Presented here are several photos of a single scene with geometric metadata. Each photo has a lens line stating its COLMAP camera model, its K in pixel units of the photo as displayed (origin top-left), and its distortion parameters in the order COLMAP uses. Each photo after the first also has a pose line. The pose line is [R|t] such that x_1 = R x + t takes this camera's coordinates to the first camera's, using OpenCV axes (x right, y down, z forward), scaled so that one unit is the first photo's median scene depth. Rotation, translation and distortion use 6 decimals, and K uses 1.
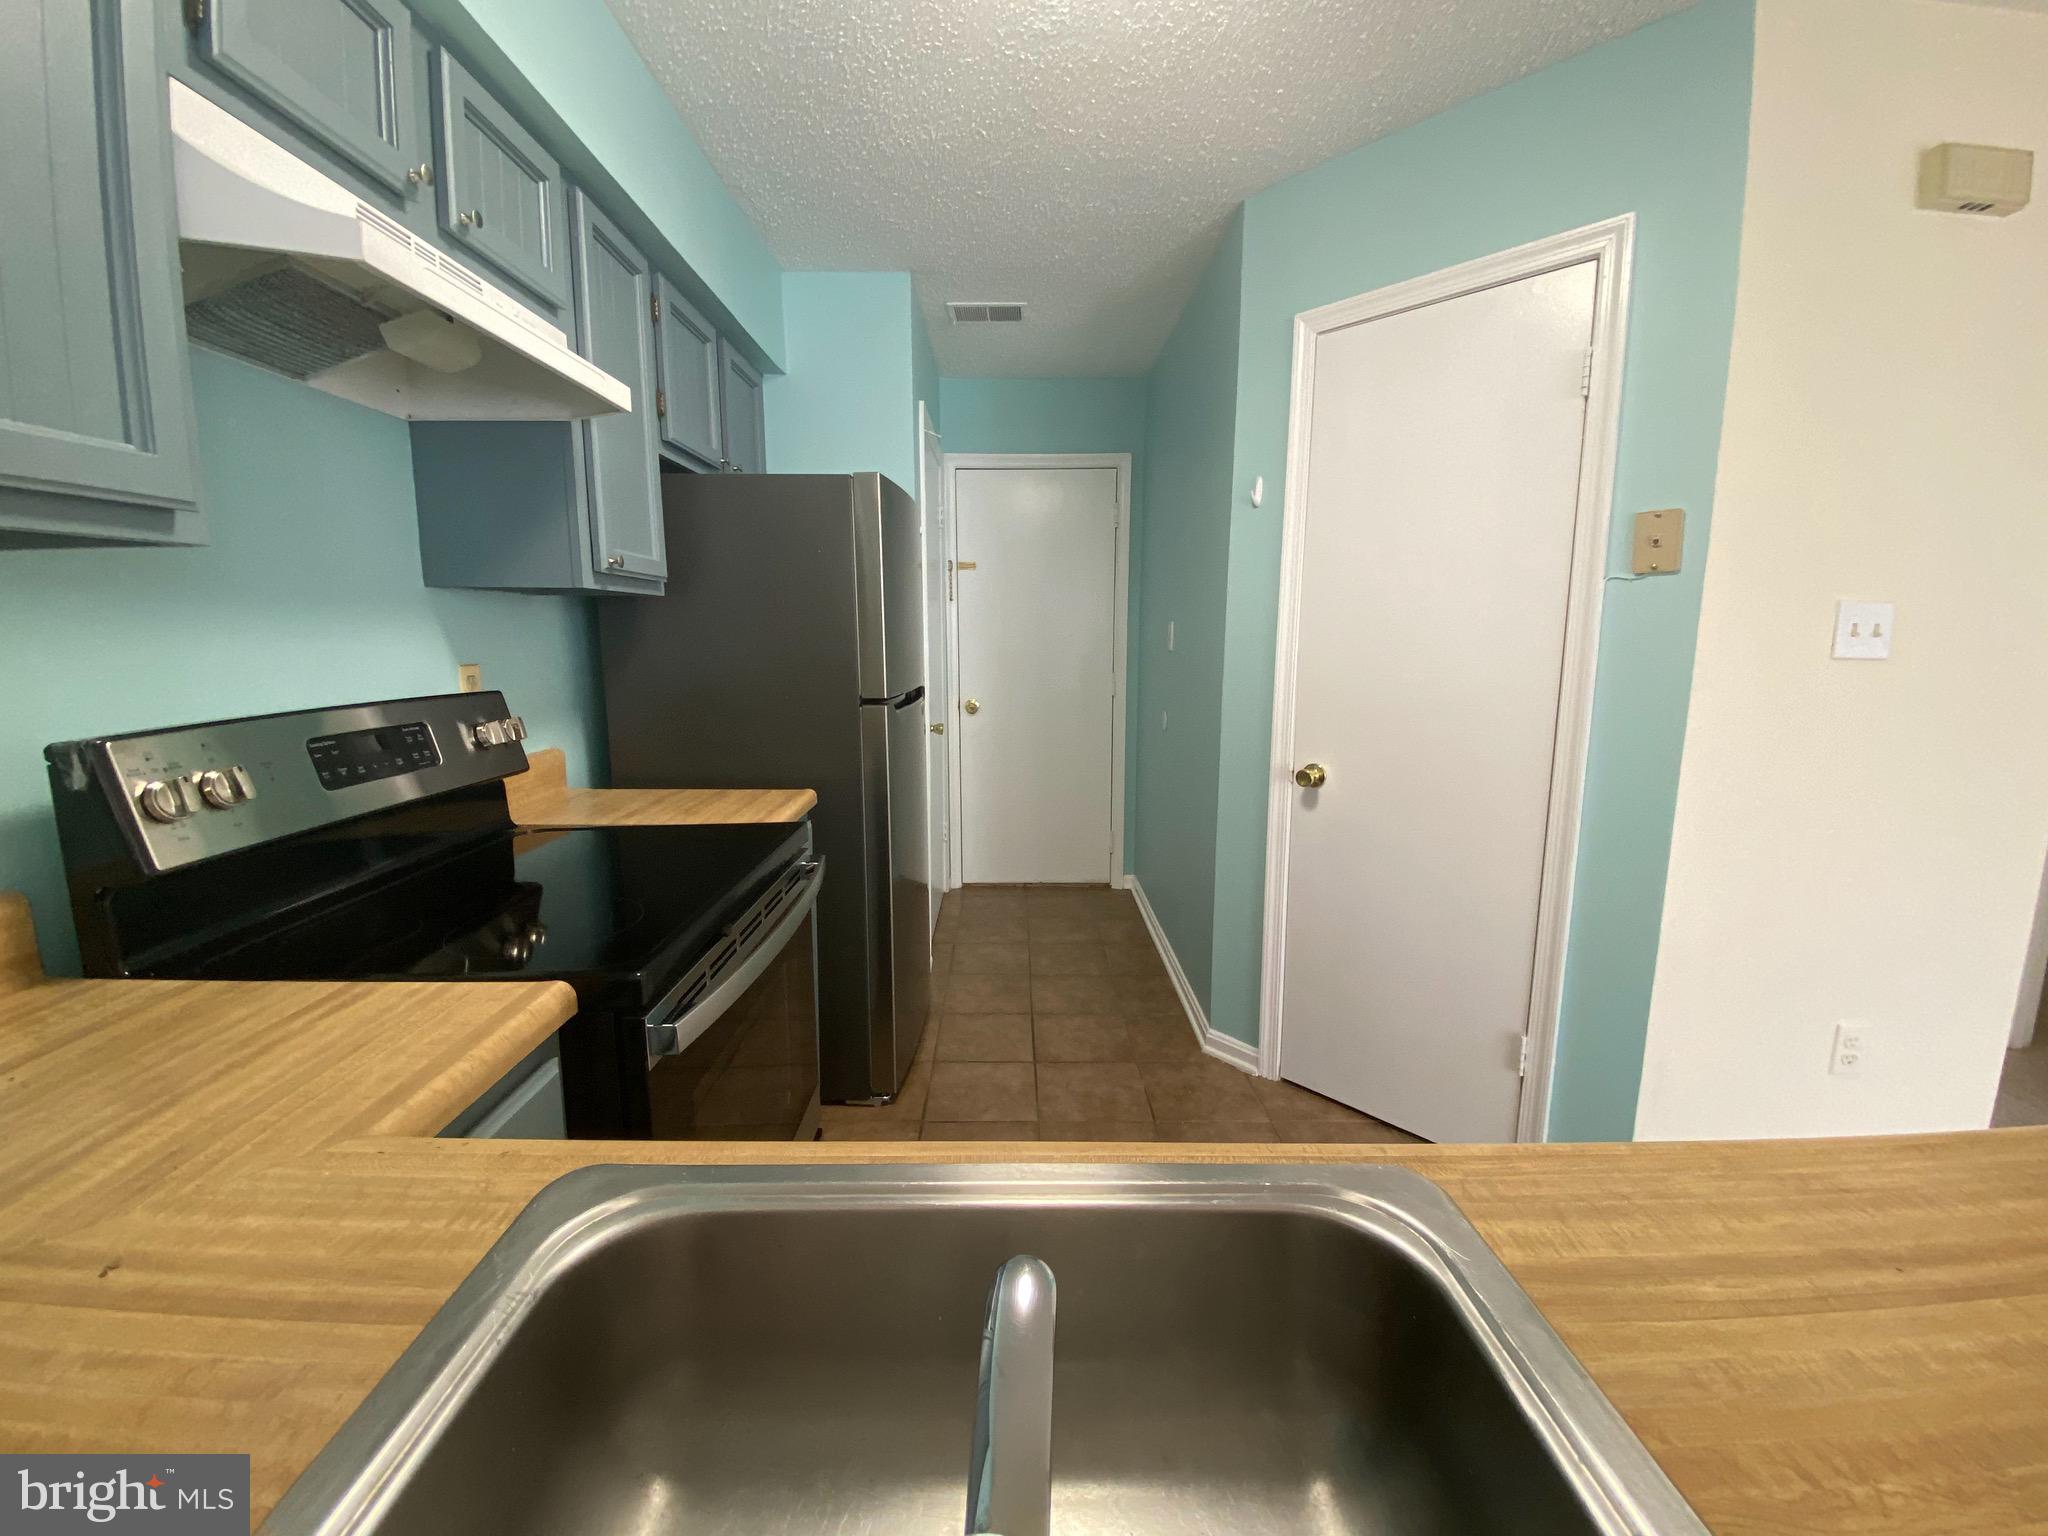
lens RADIAL K [[838.7, 0, 1026.8], [0, 838.7, 762.9], [0, 0, 1]] dist [0.003318, -0.005971]
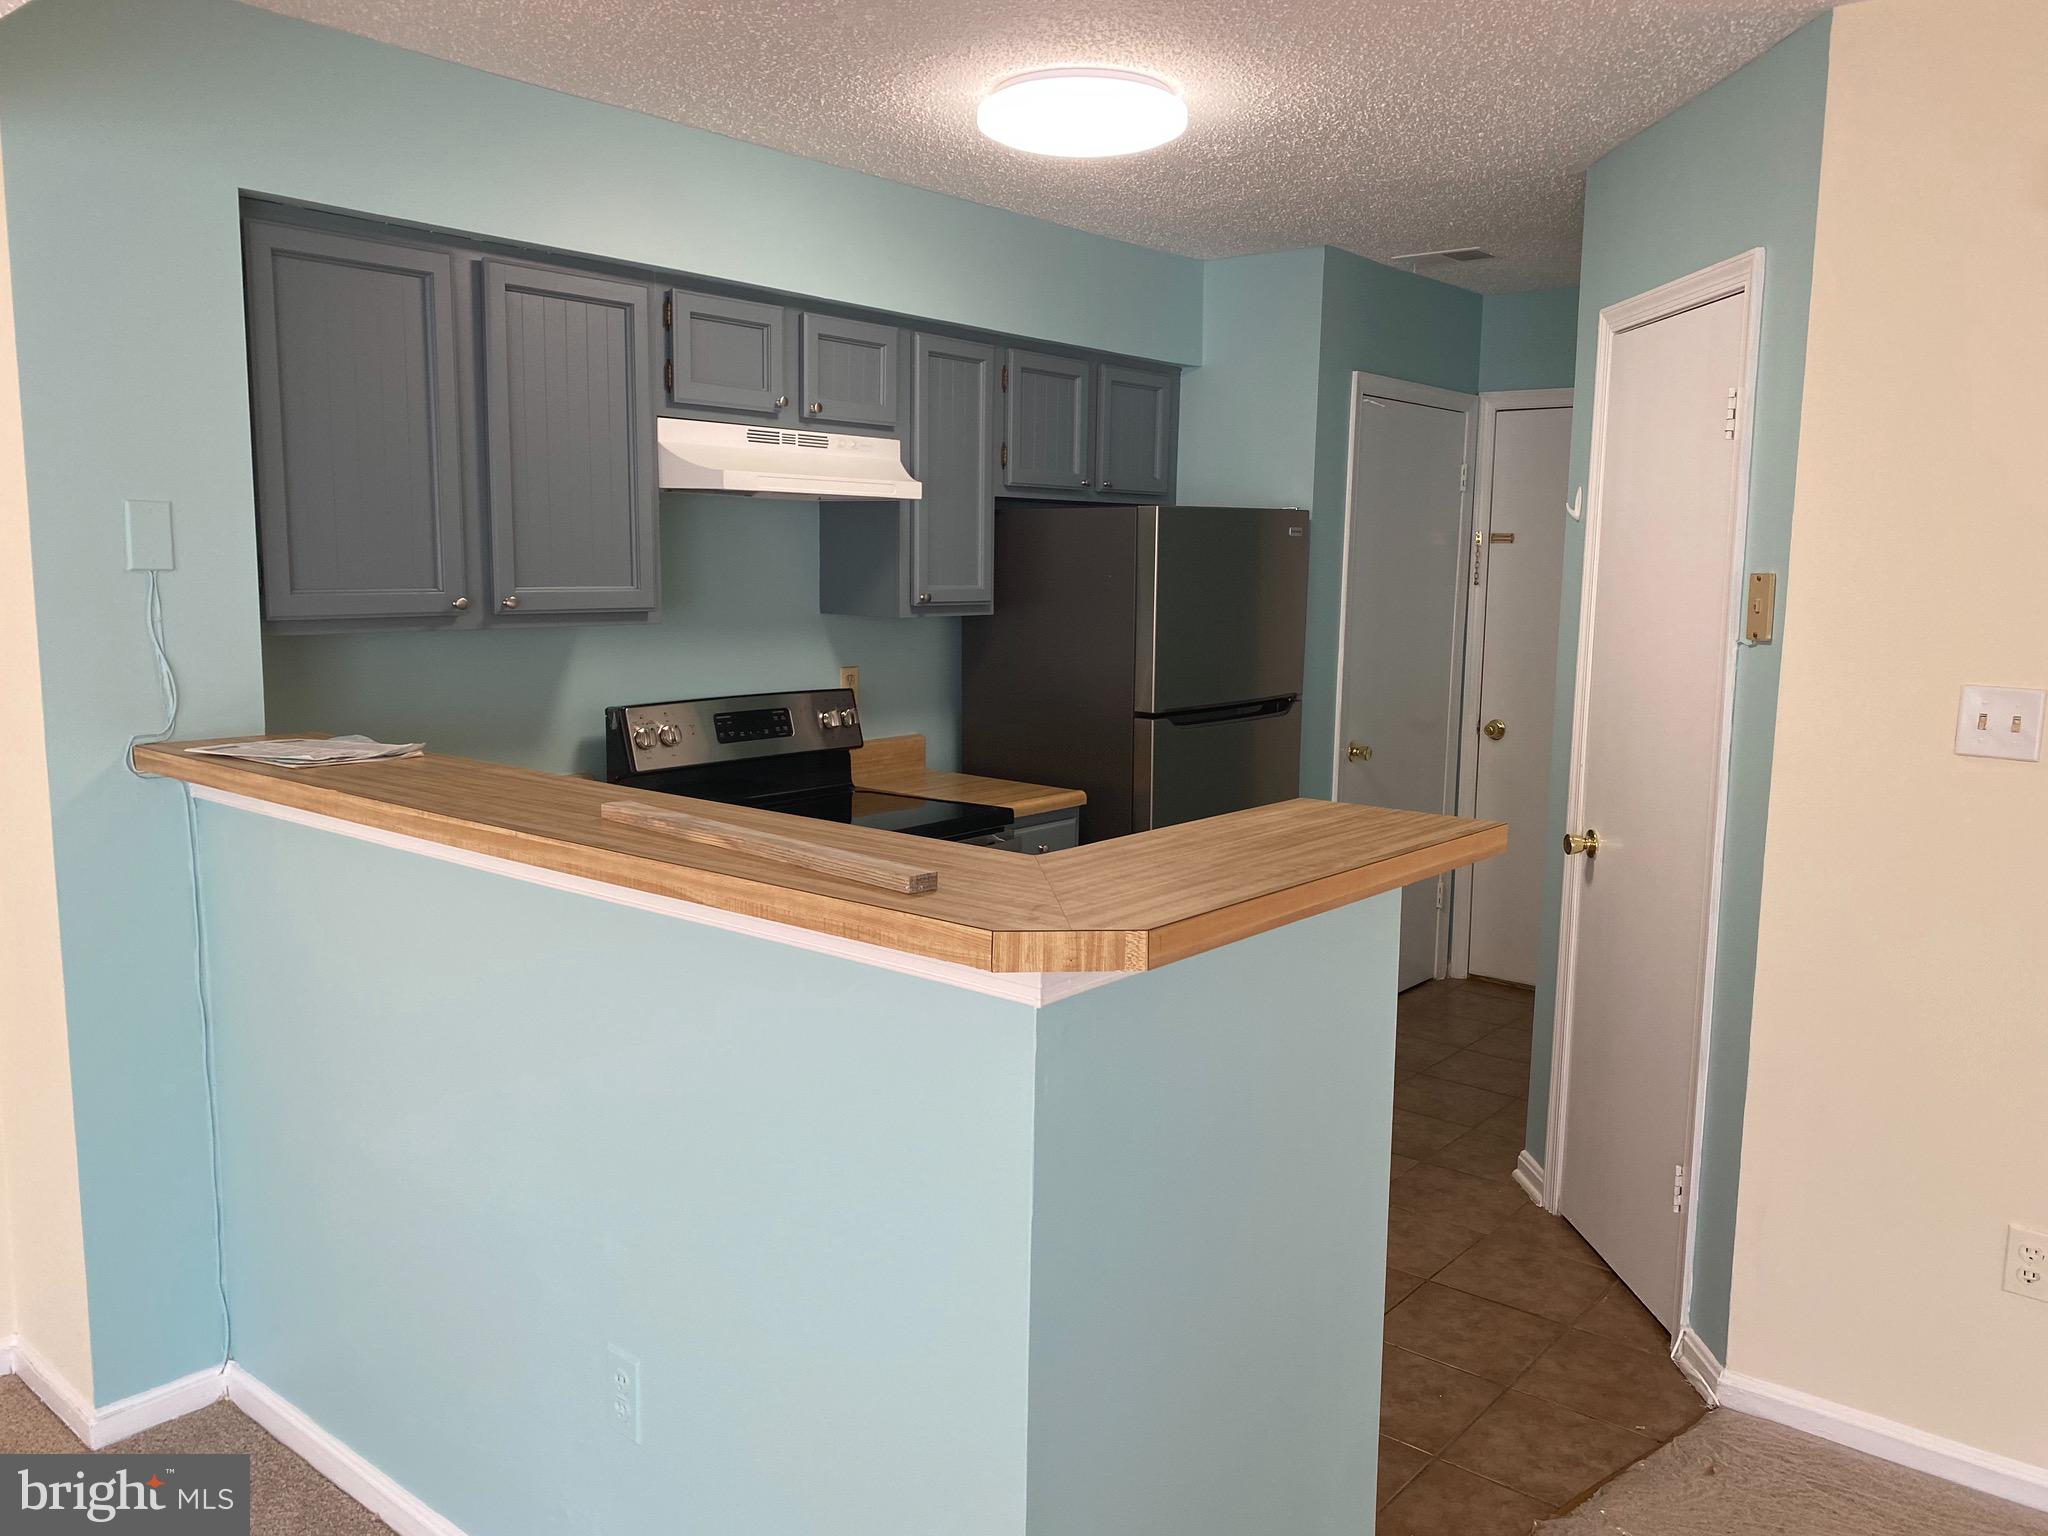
lens RADIAL K [[1607.2, 0, 1019.6], [0, 1607.2, 775.0], [0, 0, 1]] dist [-0.014120, 0.021725]
pose [[0.751329, 0.099302, -0.652414, 1.315570], [-0.113621, 0.993316, 0.020343, -0.029746], [0.650074, 0.058843, 0.757589, -0.814117]]
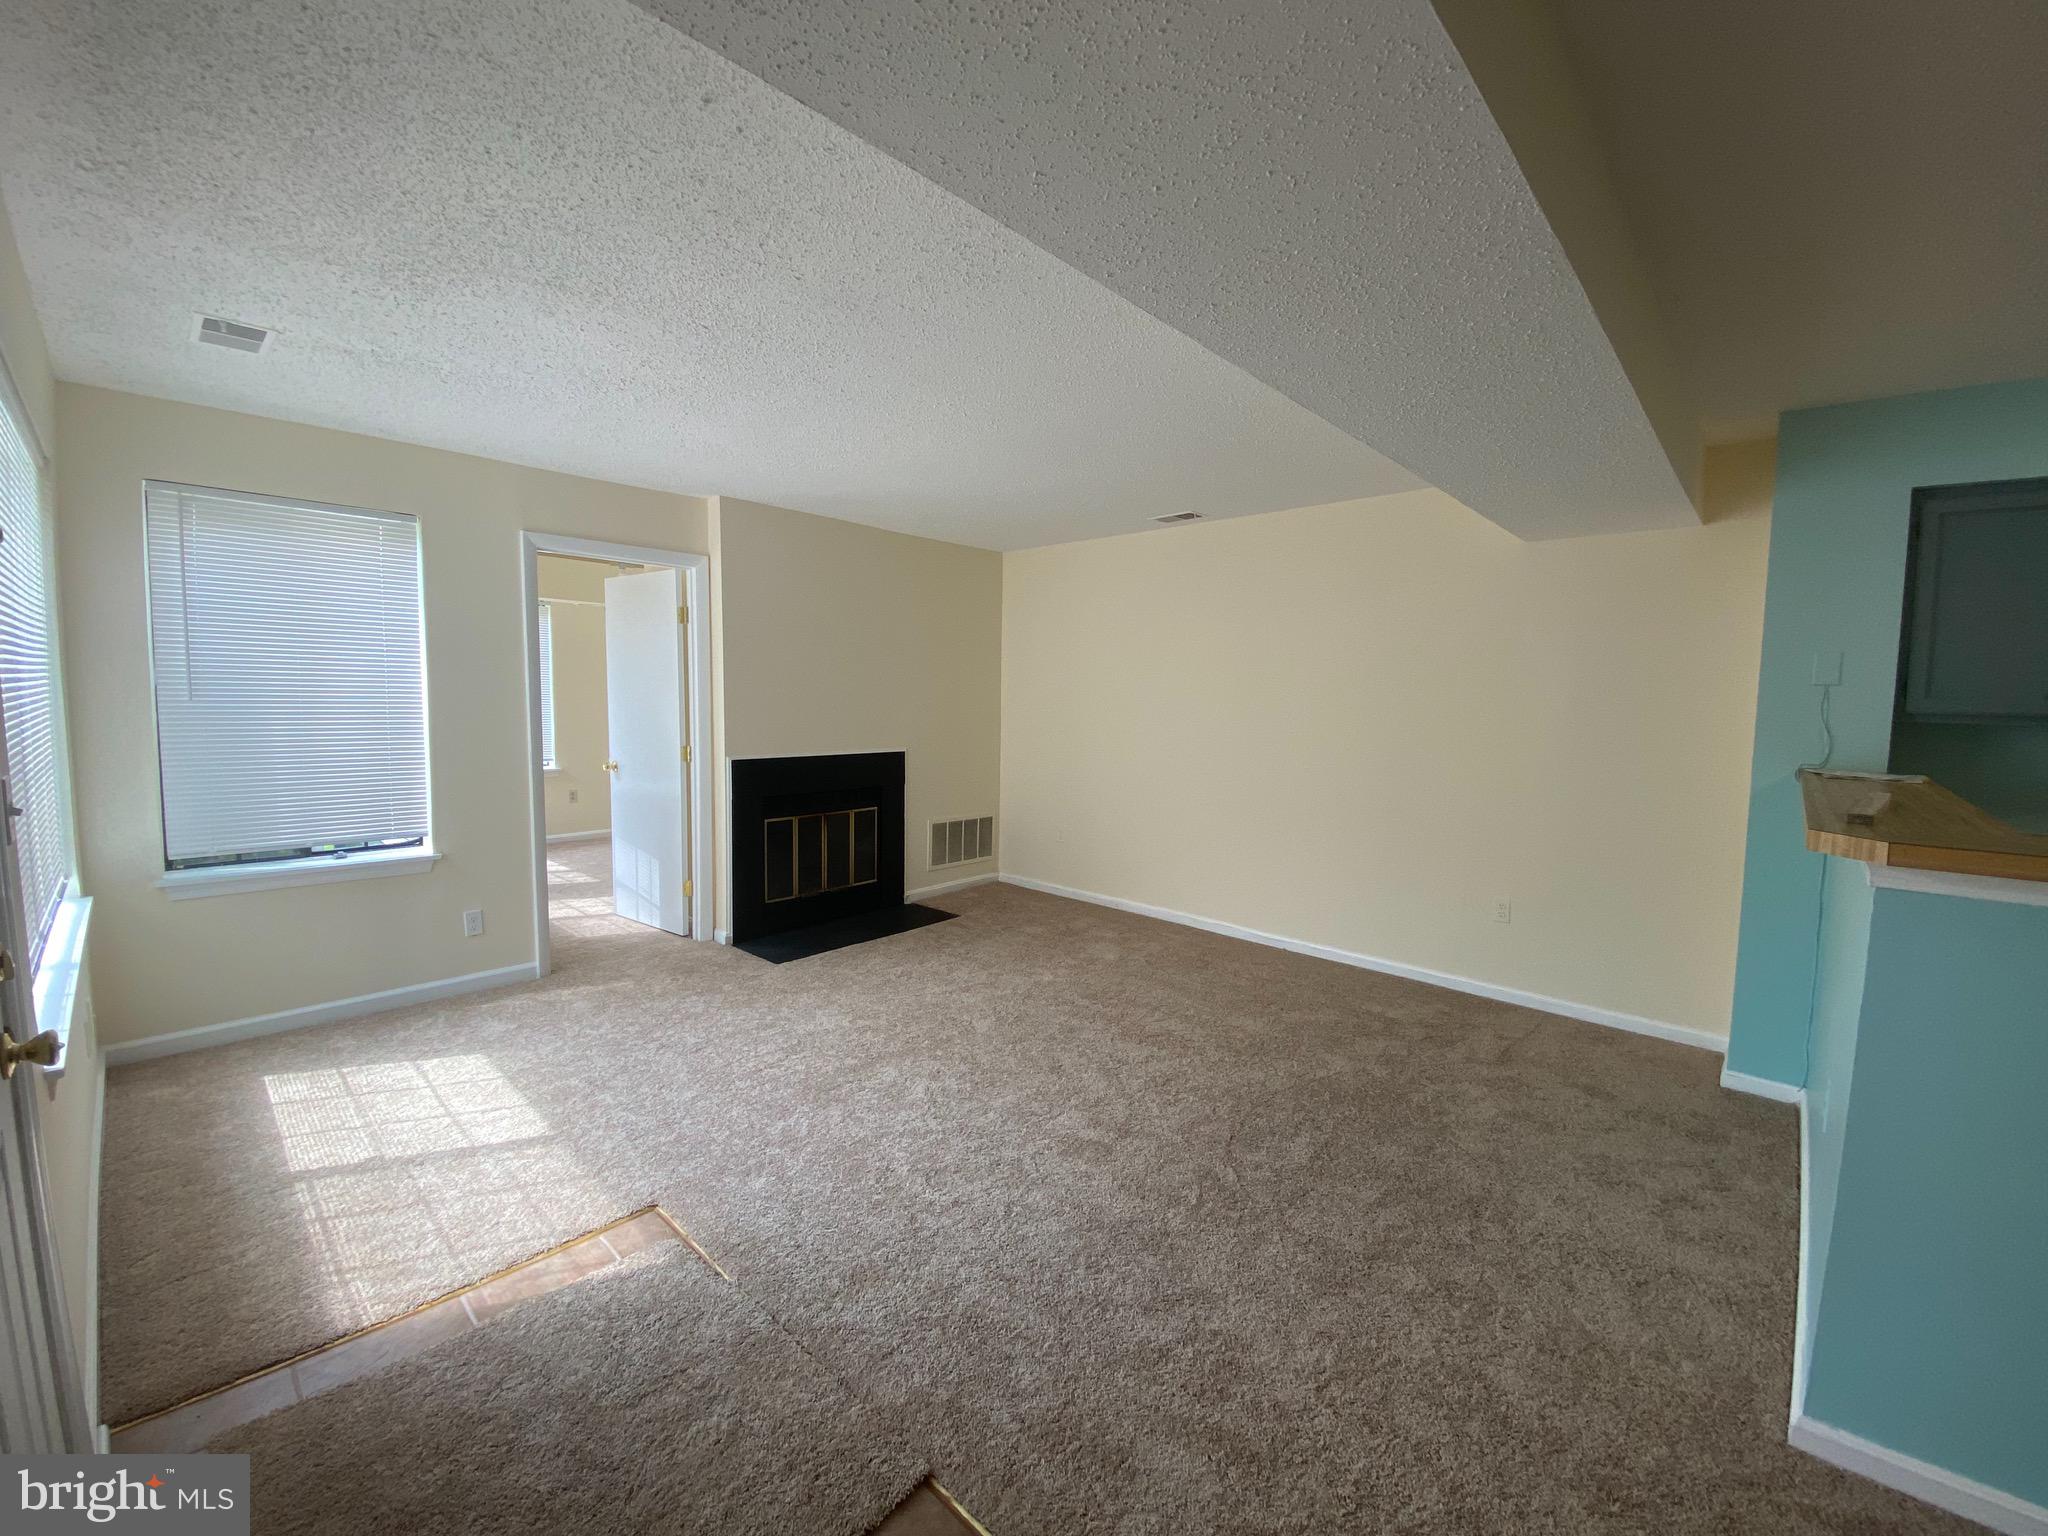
lens RADIAL K [[838.7, 0, 1012.2], [0, 838.7, 768.8], [0, 0, 1]] dist [0.003318, -0.005971]
pose [[-0.698521, 0.049734, -0.713860, 2.087772], [-0.124216, 0.974010, 0.189405, -0.054905], [0.704727, 0.220976, -0.674189, -0.076830]]
